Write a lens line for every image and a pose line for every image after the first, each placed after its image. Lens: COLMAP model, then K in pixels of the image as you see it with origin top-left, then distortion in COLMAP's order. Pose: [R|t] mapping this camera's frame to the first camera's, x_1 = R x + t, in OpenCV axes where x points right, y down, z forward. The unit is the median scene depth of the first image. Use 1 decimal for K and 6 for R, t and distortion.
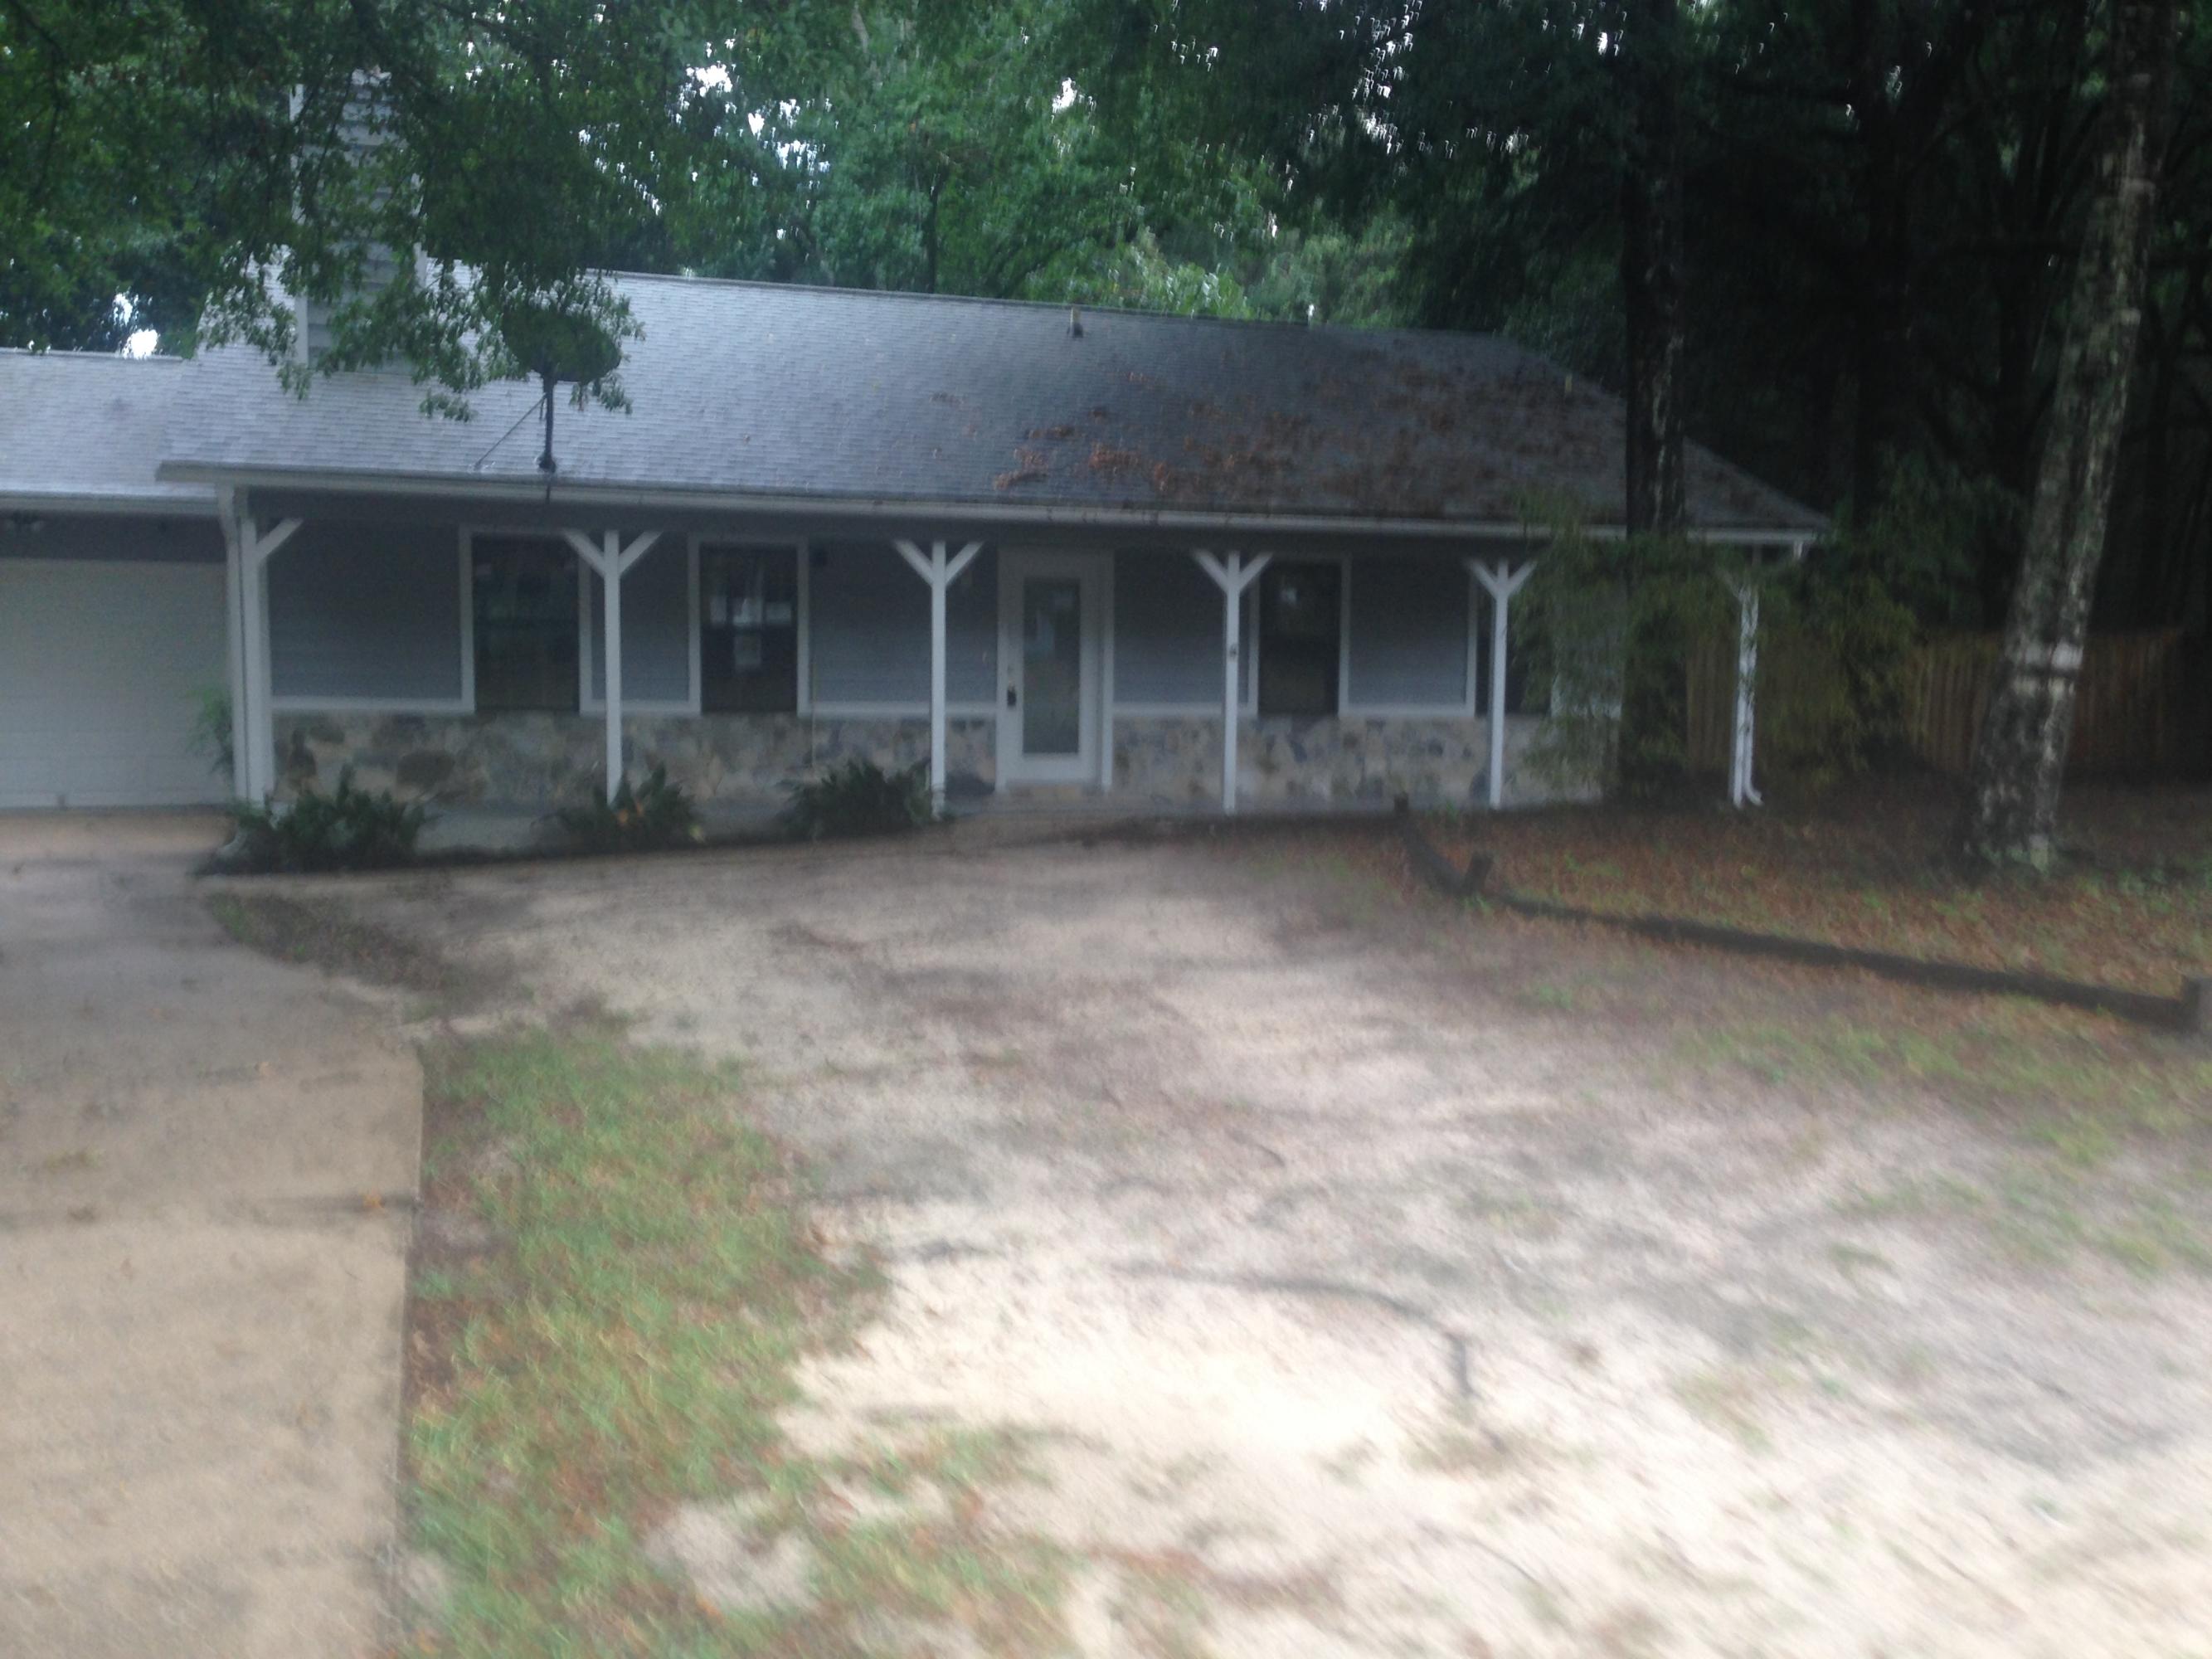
lens RADIAL K [[2016.5, 0, 1091.5], [0, 2016.5, 829.5], [0, 0, 1]] dist [0.120174, -0.219713]
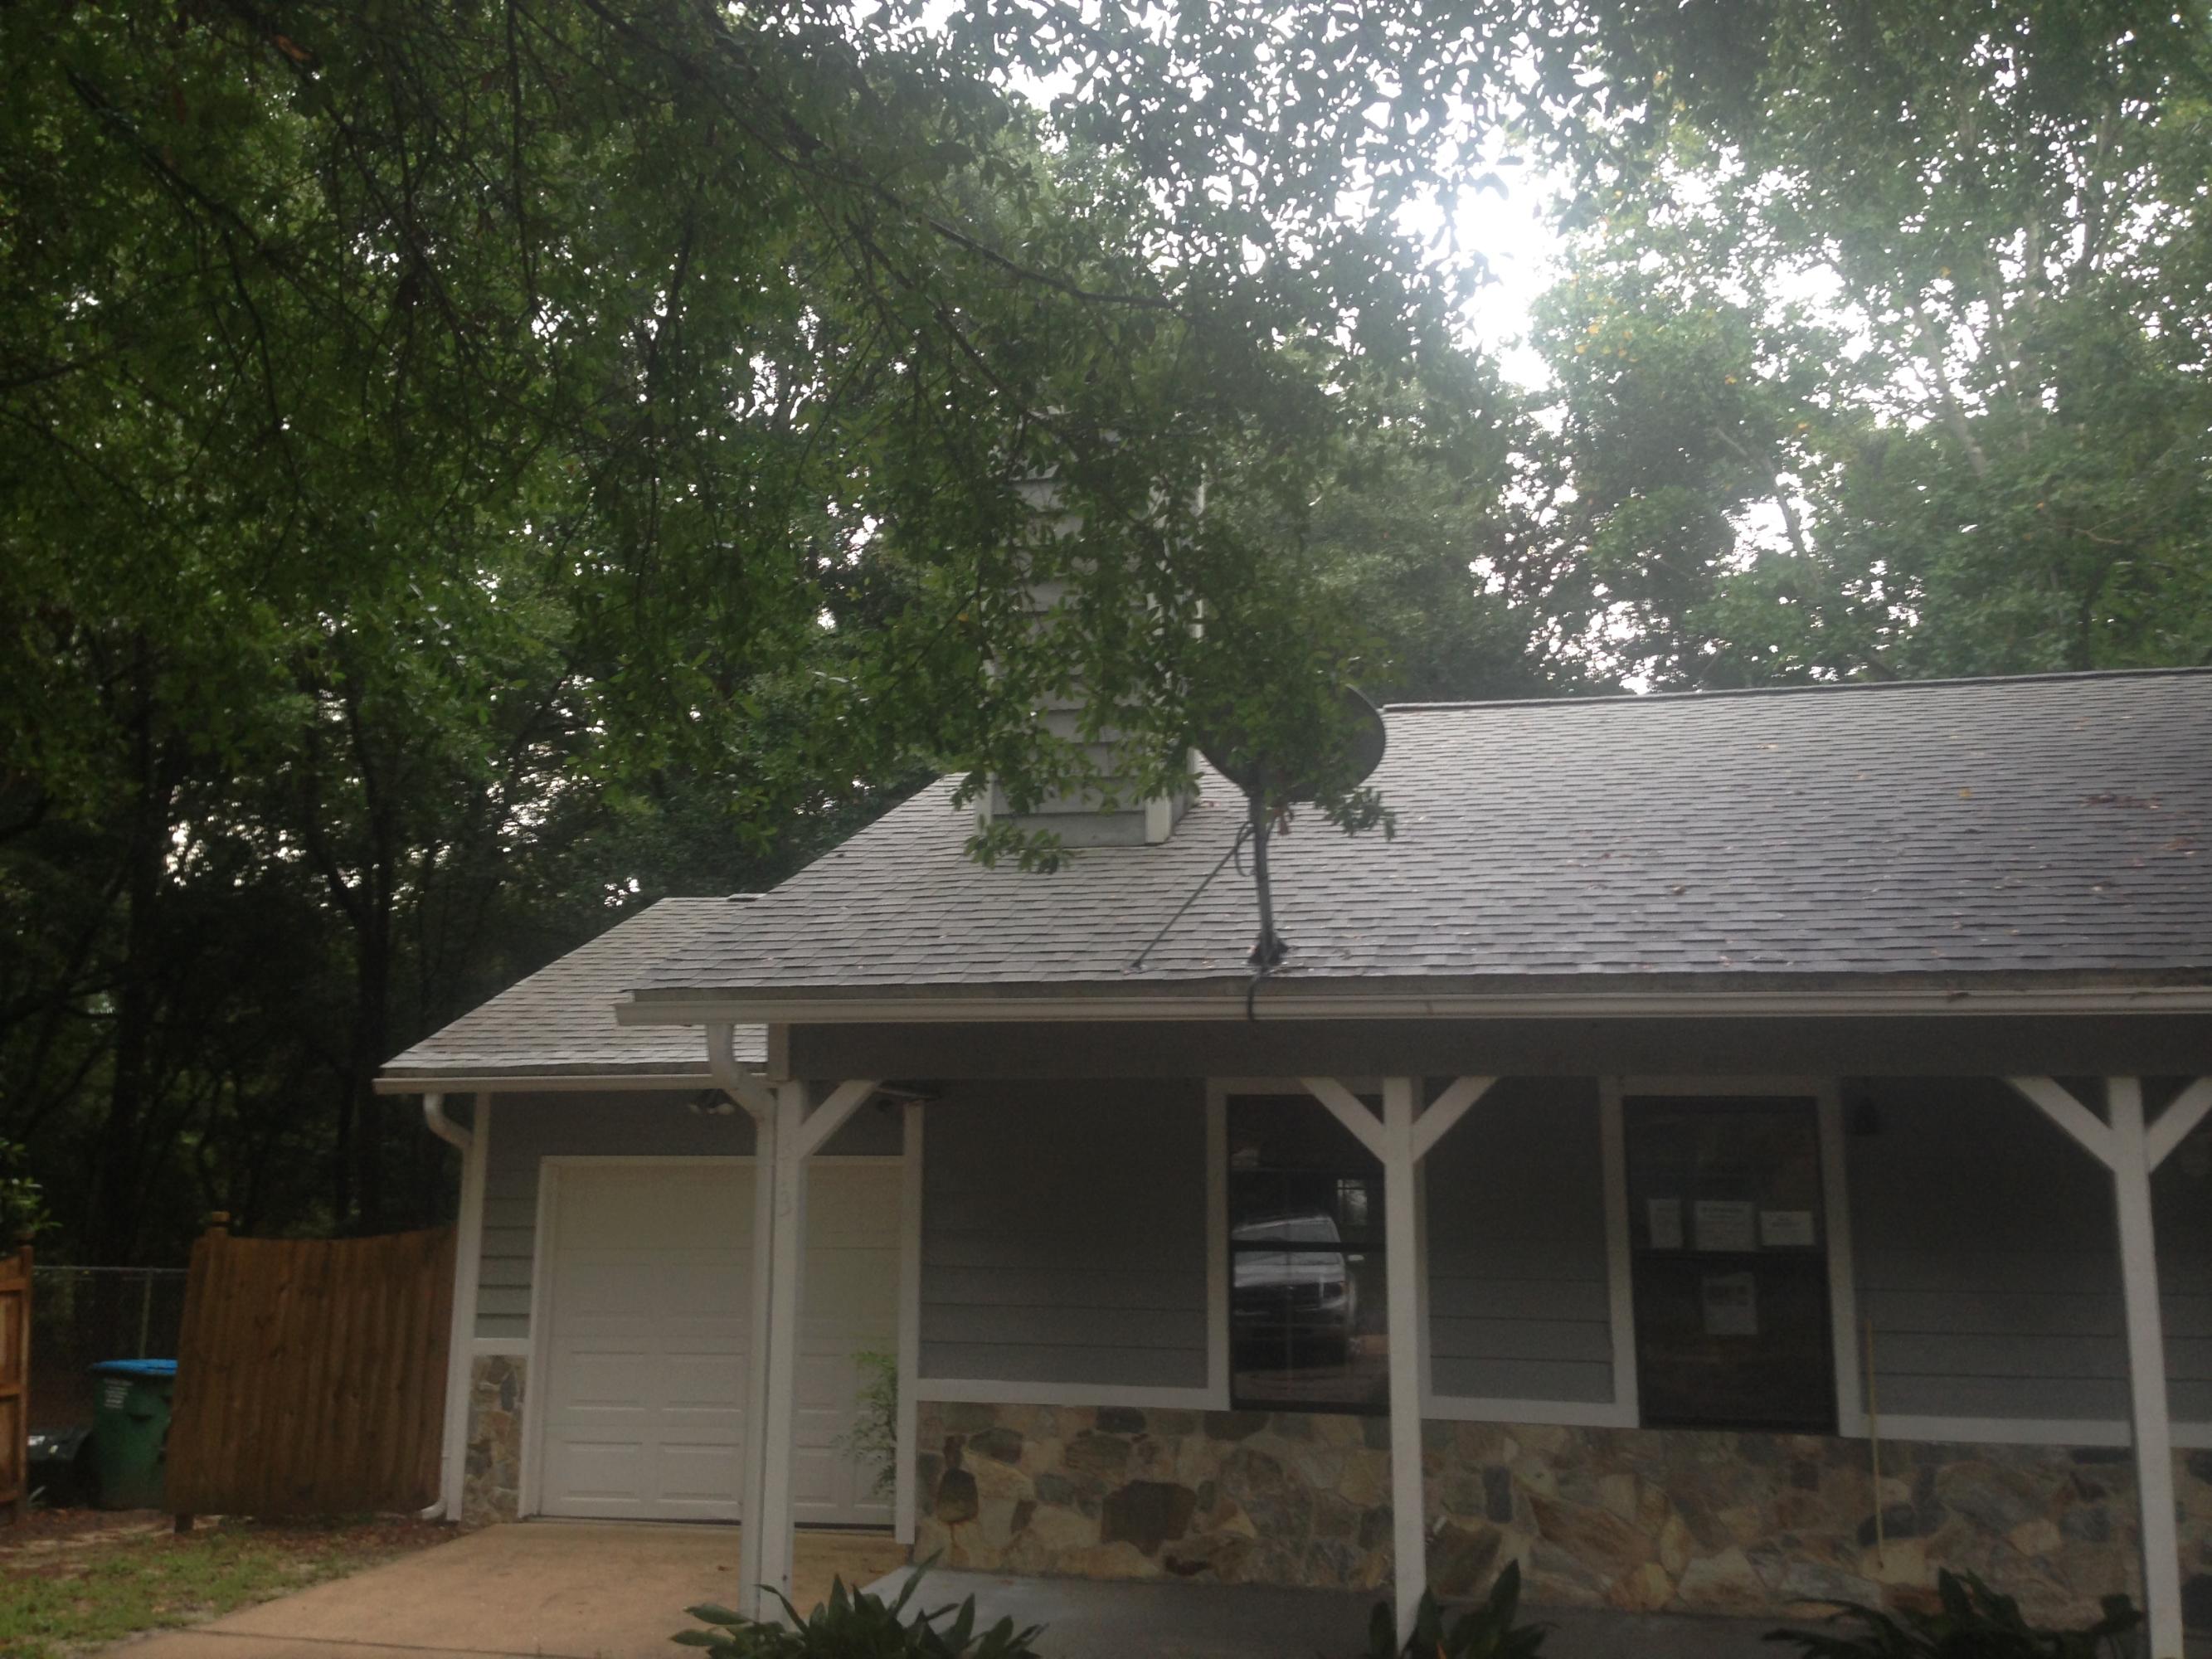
lens RADIAL K [[2016.5, 0, 1091.5], [0, 2016.5, 829.5], [0, 0, 1]] dist [0.120174, -0.219713]
pose [[0.854508, -0.099711, -0.509778, -0.031597], [-0.045921, 0.963059, -0.265345, -0.060502], [0.517405, 0.250149, 0.818363, 0.471222]]
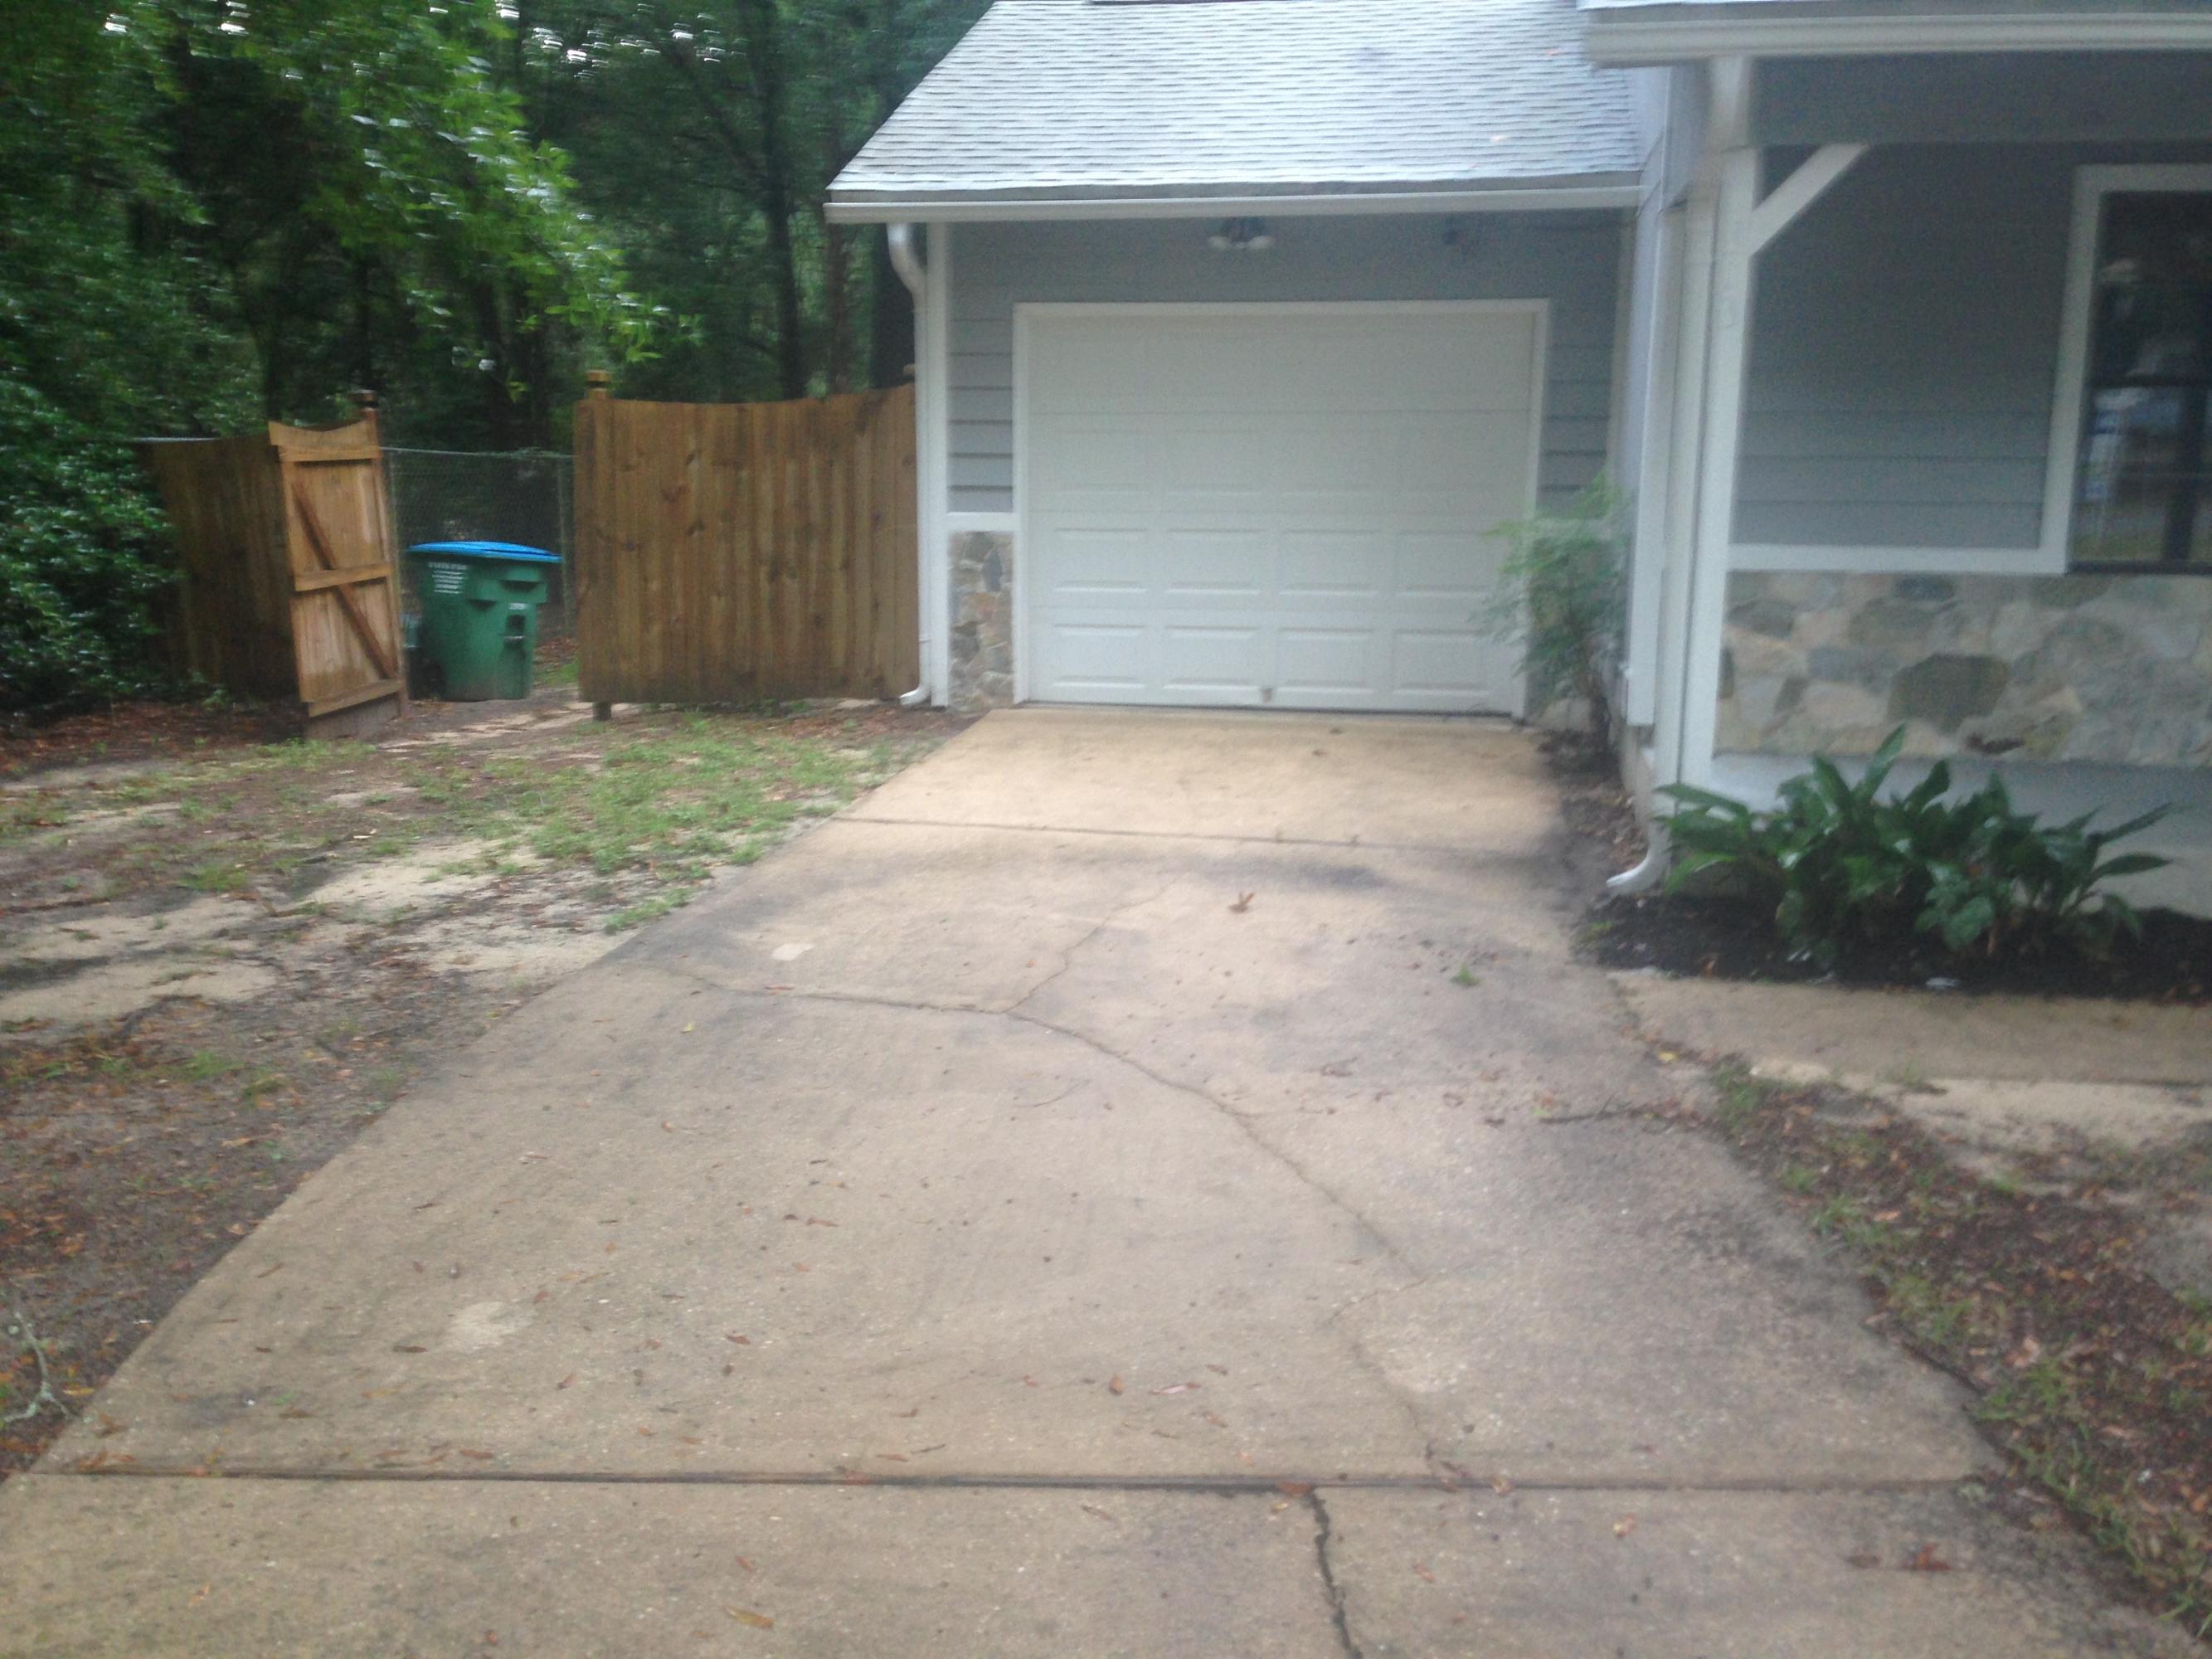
lens RADIAL K [[2016.5, 0, 1091.5], [0, 2016.5, 829.5], [0, 0, 1]] dist [0.120174, -0.219713]
pose [[0.873455, 0.089761, -0.478560, -0.262413], [-0.042255, 0.993127, 0.109152, -0.040456], [0.485068, -0.075118, 0.871244, 0.453664]]
